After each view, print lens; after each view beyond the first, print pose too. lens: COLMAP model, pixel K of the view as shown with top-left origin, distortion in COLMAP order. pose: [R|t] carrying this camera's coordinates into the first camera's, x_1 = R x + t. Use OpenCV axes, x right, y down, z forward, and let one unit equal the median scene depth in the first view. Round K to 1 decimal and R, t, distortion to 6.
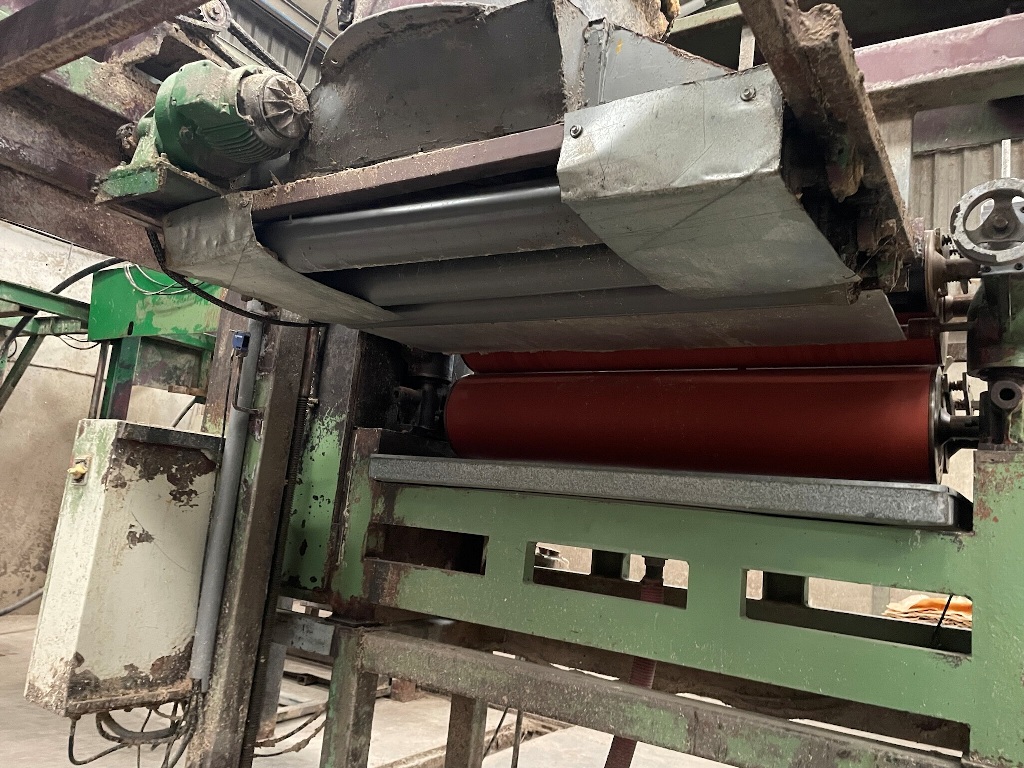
lens RADIAL K [[776.8, 0, 511.8], [0, 776.8, 404.4], [0, 0, 1]] dist [0.086933, -0.106095]
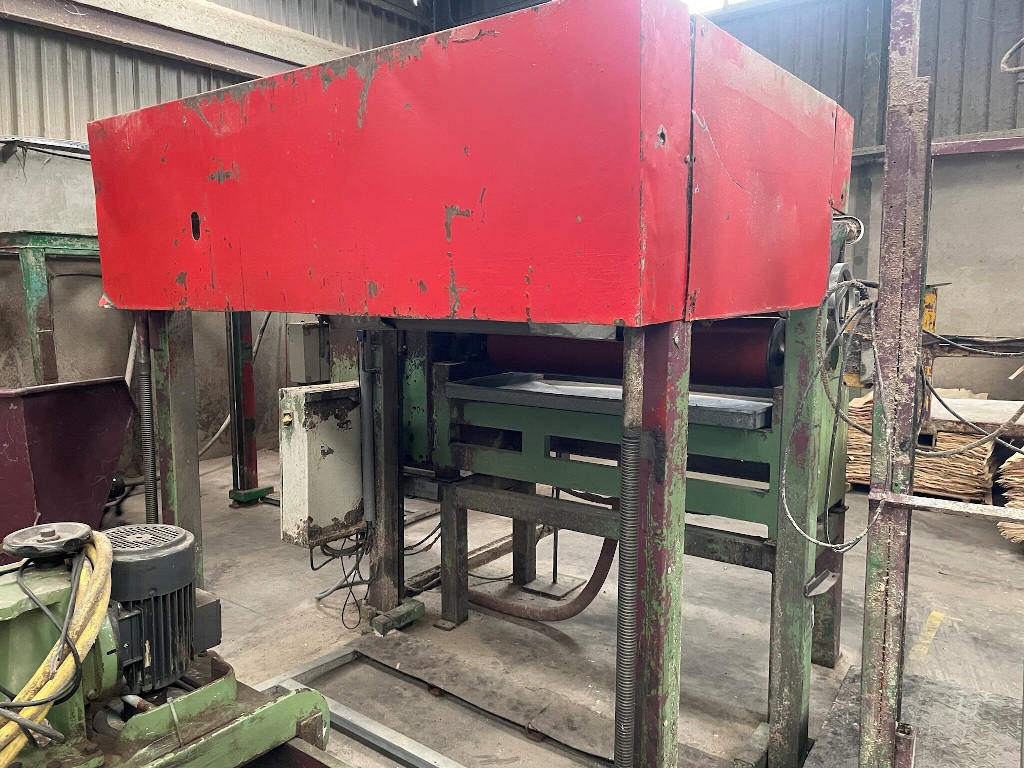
lens RADIAL K [[776.8, 0, 505.7], [0, 776.8, 383.5], [0, 0, 1]] dist [0.086933, -0.106095]
pose [[0.992051, -0.096165, -0.081166, 0.082221], [0.113521, 0.962218, 0.247487, -0.351179], [0.054300, -0.254733, 0.965486, -0.607550]]
